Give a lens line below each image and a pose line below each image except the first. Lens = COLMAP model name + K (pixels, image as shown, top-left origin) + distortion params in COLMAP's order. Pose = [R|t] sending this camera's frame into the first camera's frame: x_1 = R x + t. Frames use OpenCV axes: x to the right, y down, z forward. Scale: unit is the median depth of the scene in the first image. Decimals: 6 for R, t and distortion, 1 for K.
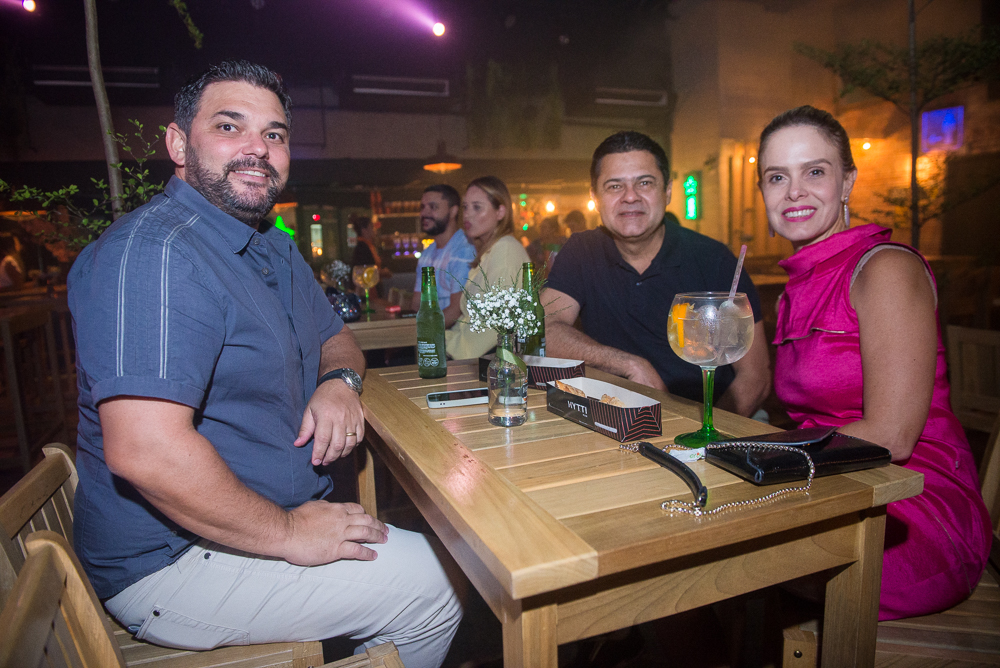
lens RADIAL K [[681.2, 0, 497.2], [0, 681.2, 327.8], [0, 0, 1]] dist [-0.056725, 0.002262]
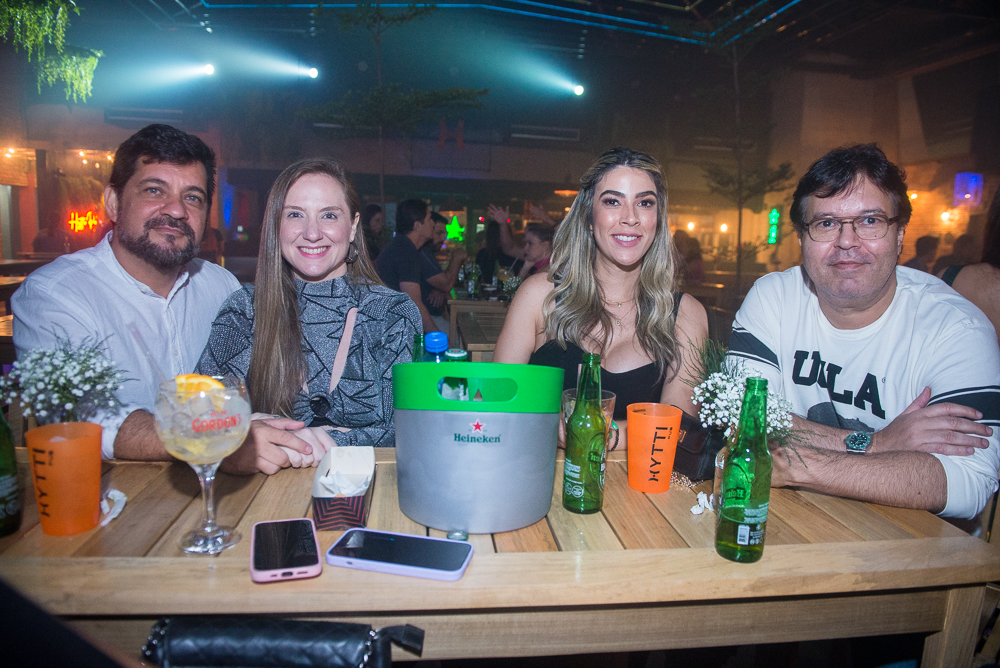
lens RADIAL K [[681.2, 0, 502.5], [0, 681.2, 331.3], [0, 0, 1]] dist [-0.056725, 0.002262]
pose [[0.965666, 0.112351, -0.234234, 0.139823], [-0.110905, 0.993642, 0.019376, 0.034782], [0.234922, 0.007267, 0.971987, -0.369330]]
